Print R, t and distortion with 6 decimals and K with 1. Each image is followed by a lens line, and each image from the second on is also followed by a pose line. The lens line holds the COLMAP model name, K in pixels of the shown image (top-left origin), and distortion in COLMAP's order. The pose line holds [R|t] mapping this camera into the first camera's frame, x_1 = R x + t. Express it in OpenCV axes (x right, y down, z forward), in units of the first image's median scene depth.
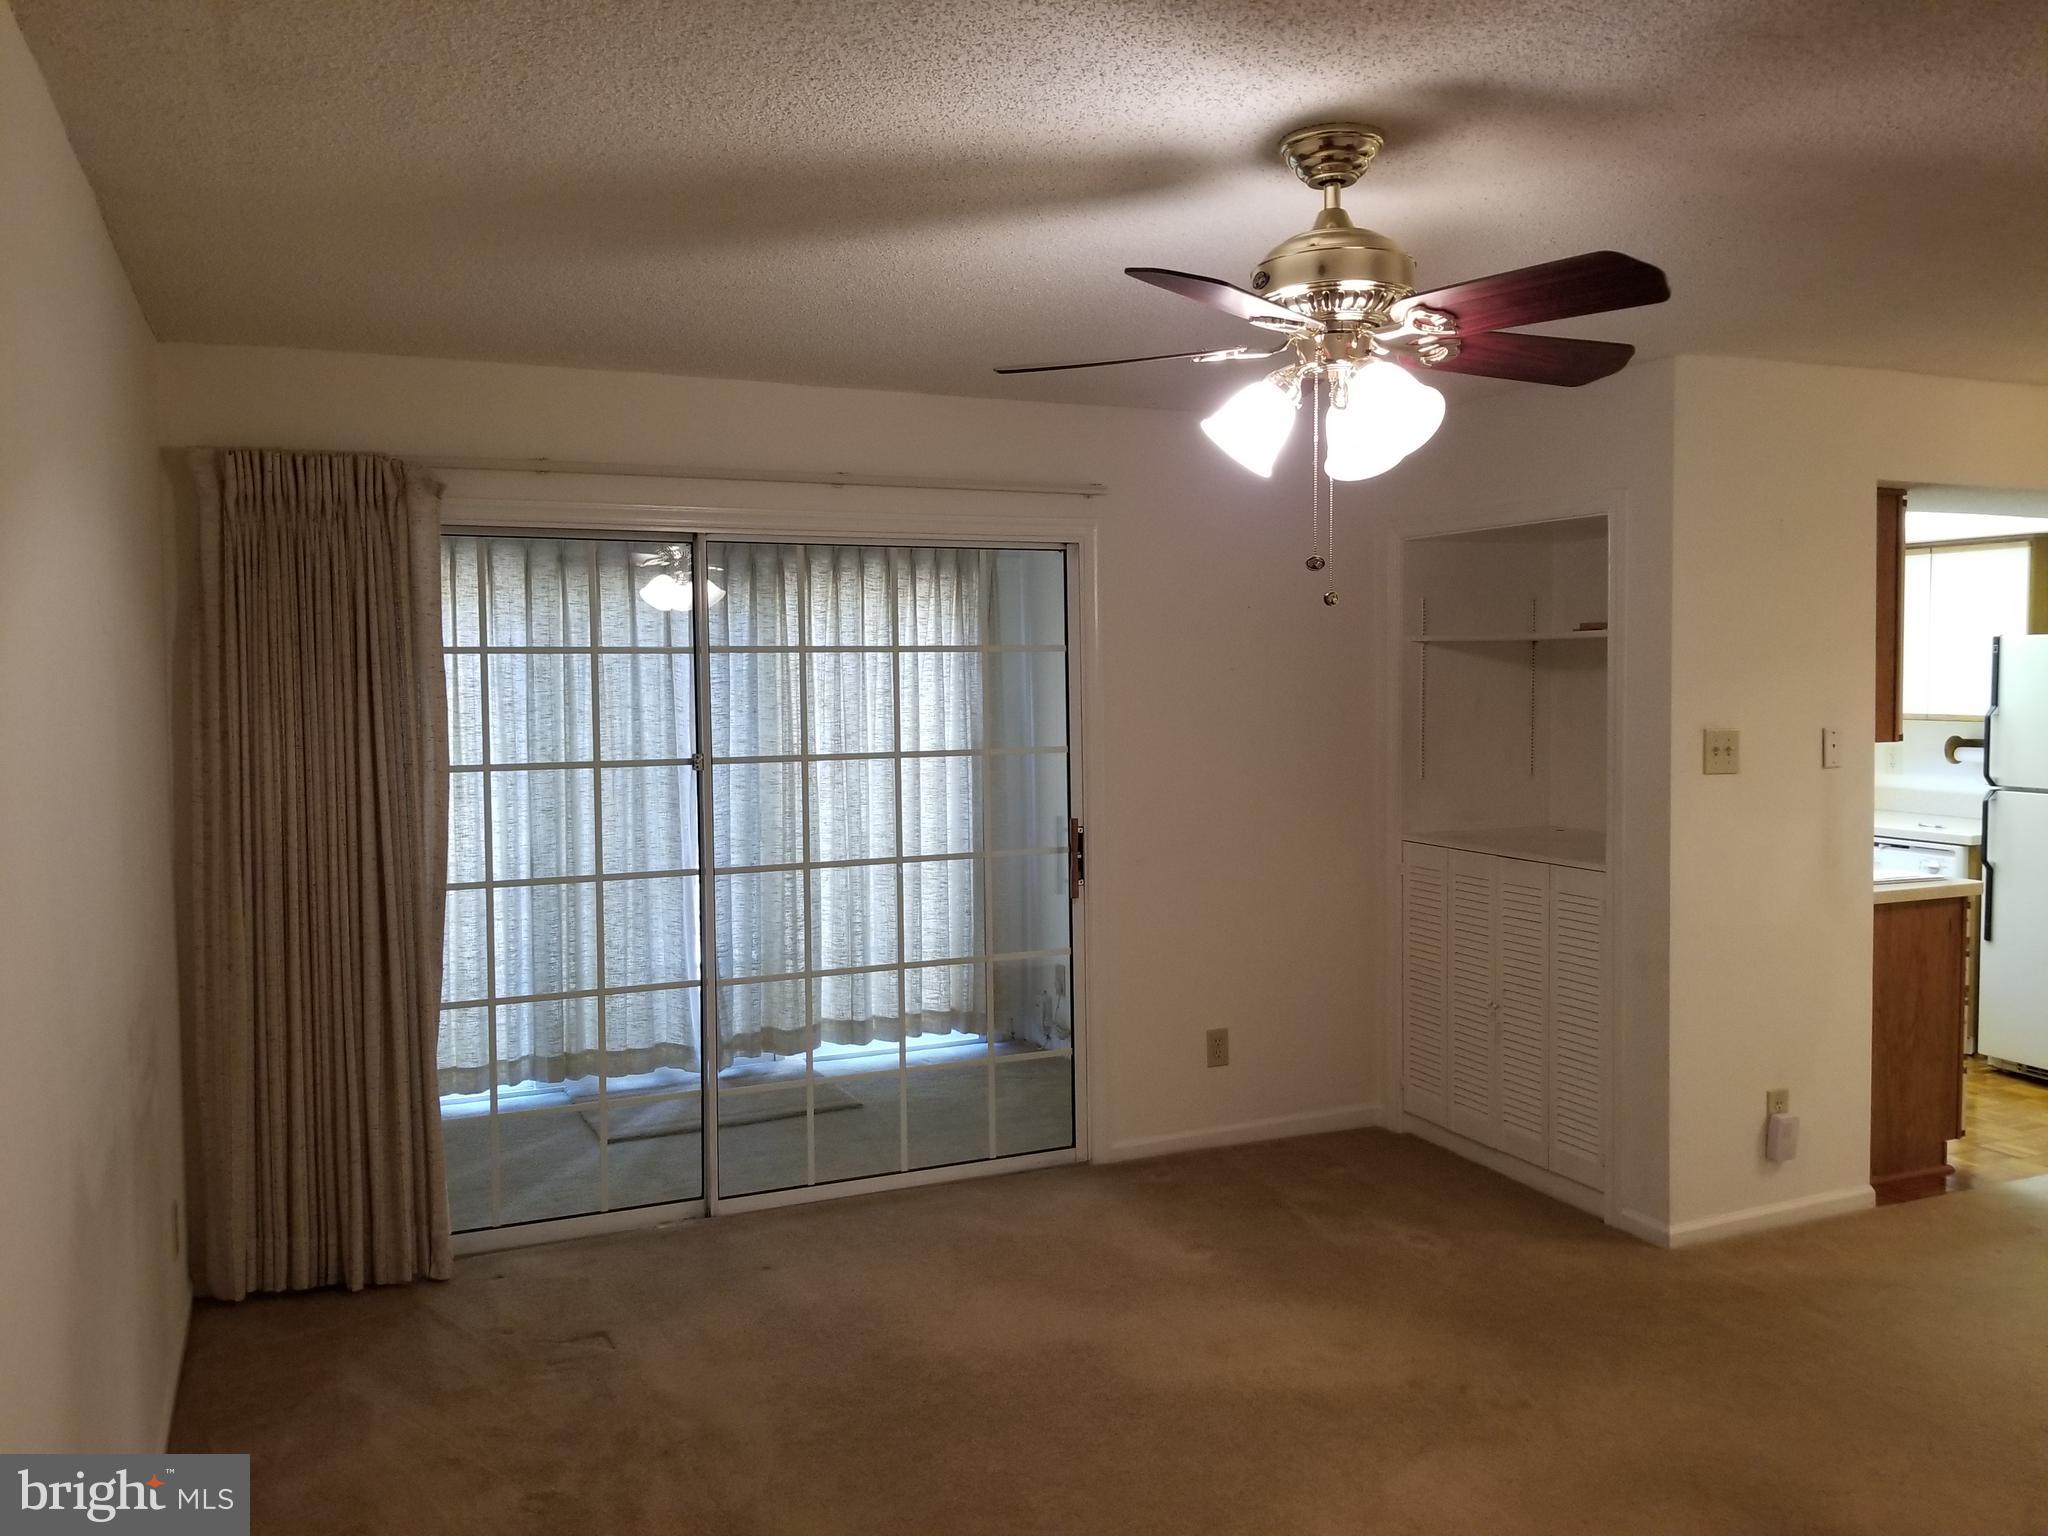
lens RADIAL K [[1593.4, 0, 1014.1], [0, 1593.4, 745.6], [0, 0, 1]] dist [0.098447, -0.193237]
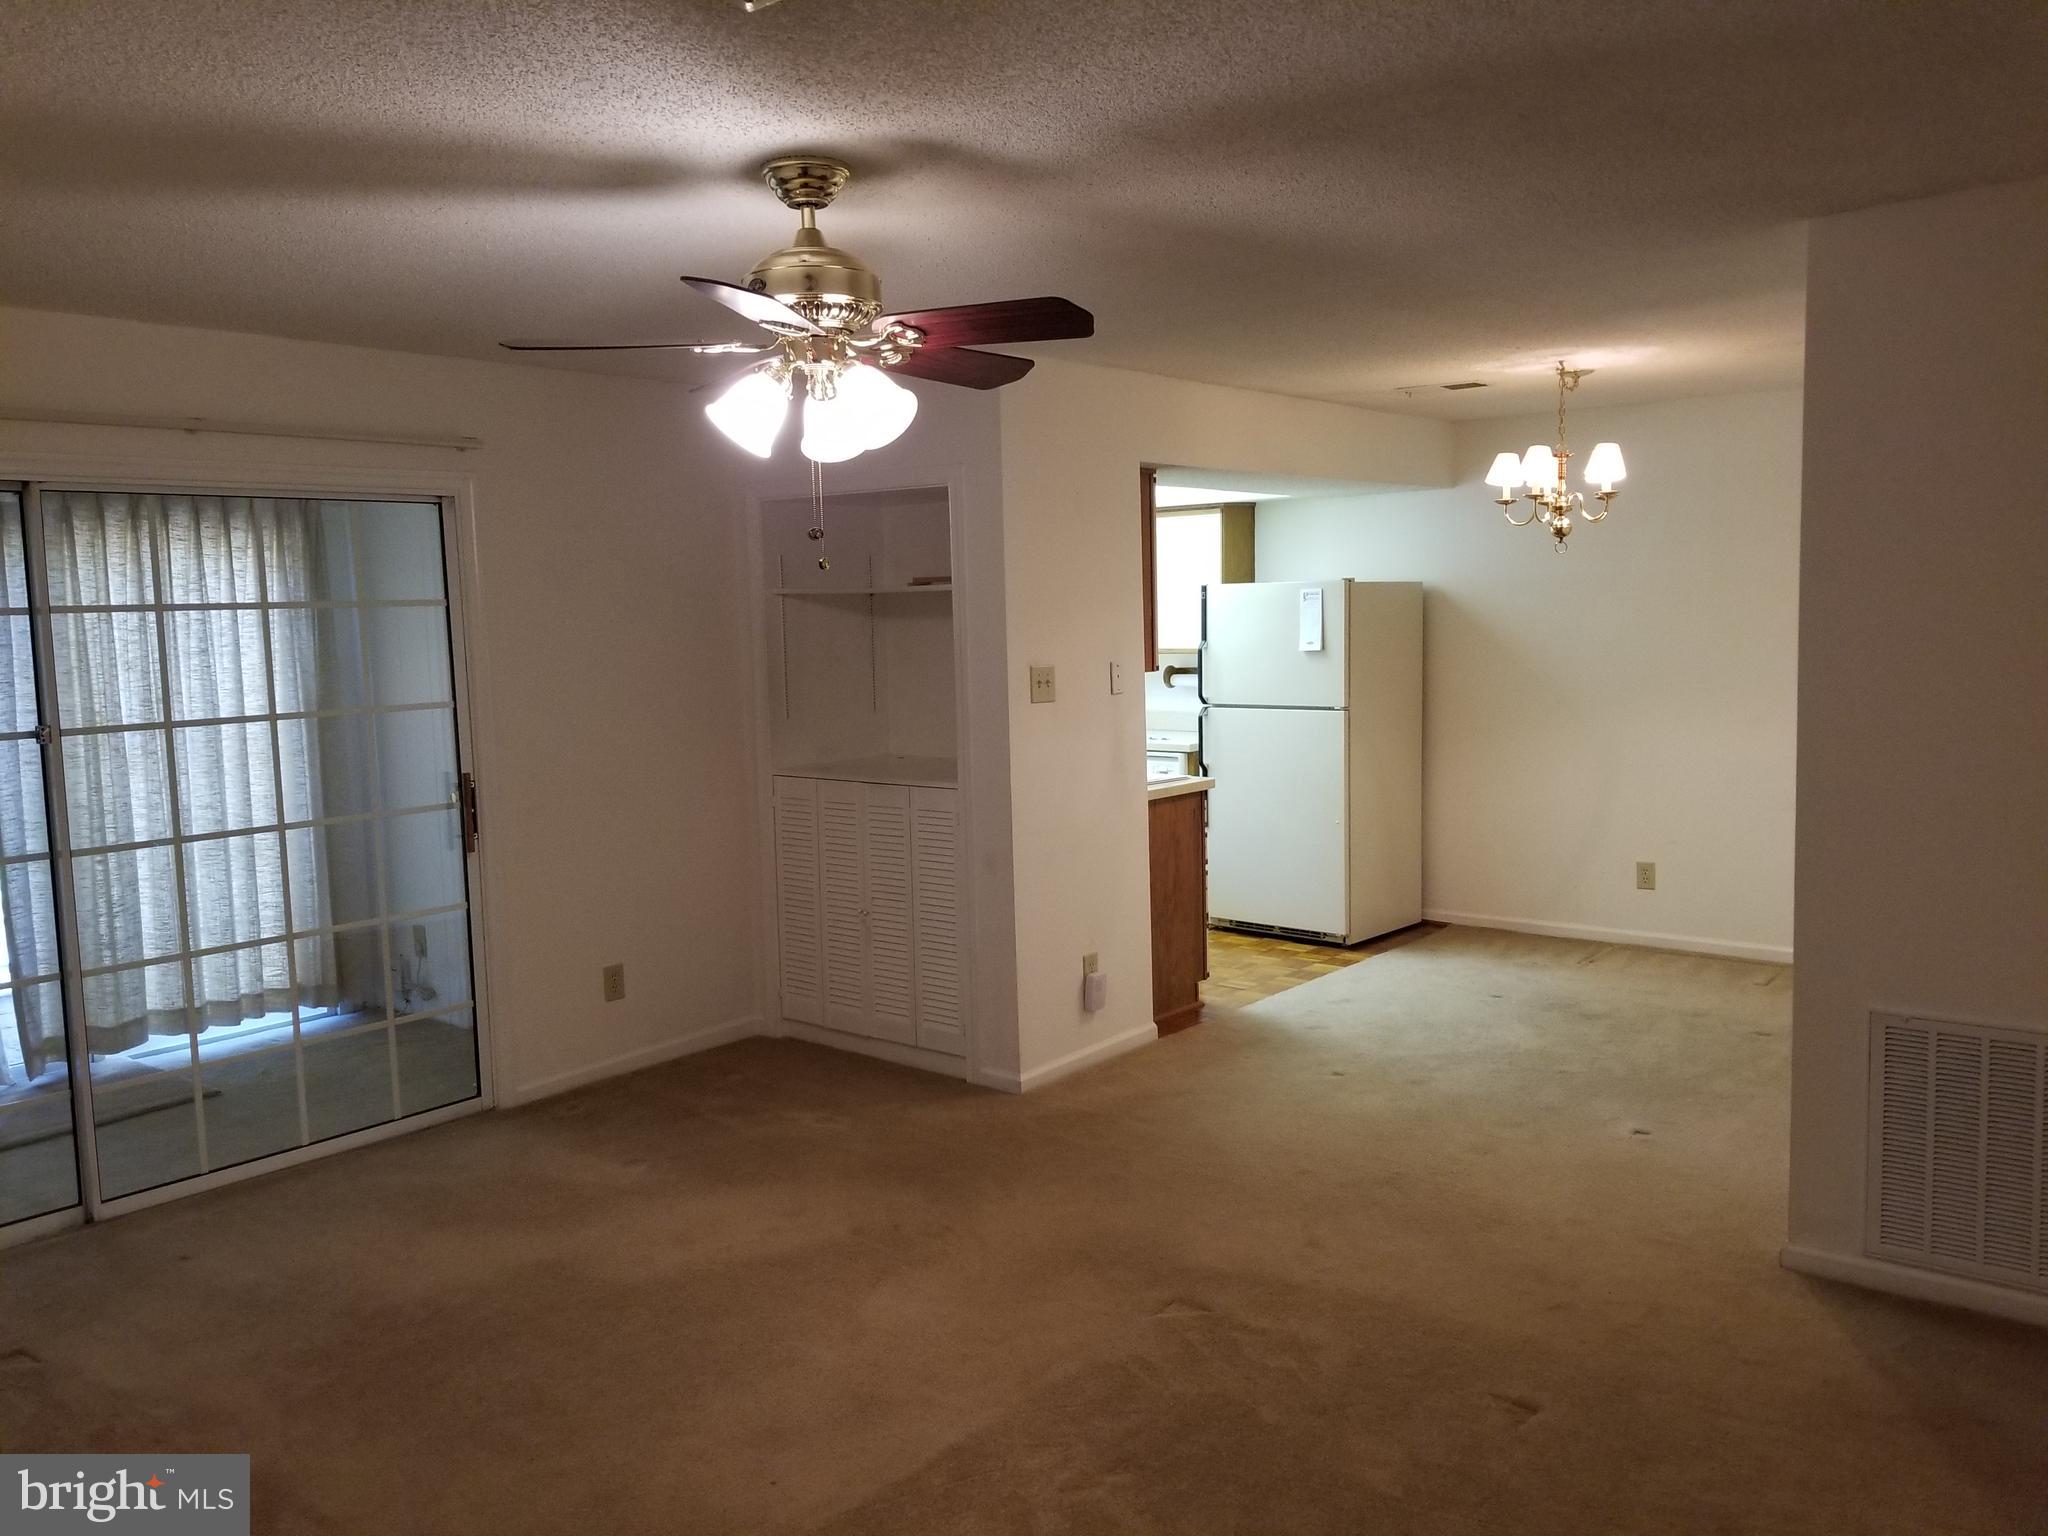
lens RADIAL K [[1585.3, 0, 1030.8], [0, 1585.3, 751.0], [0, 0, 1]] dist [0.089203, -0.177074]
pose [[0.887973, -0.054727, 0.456628, -0.110053], [0.037694, 0.998214, 0.046337, -0.001435], [-0.458349, -0.023934, 0.888450, -0.059232]]
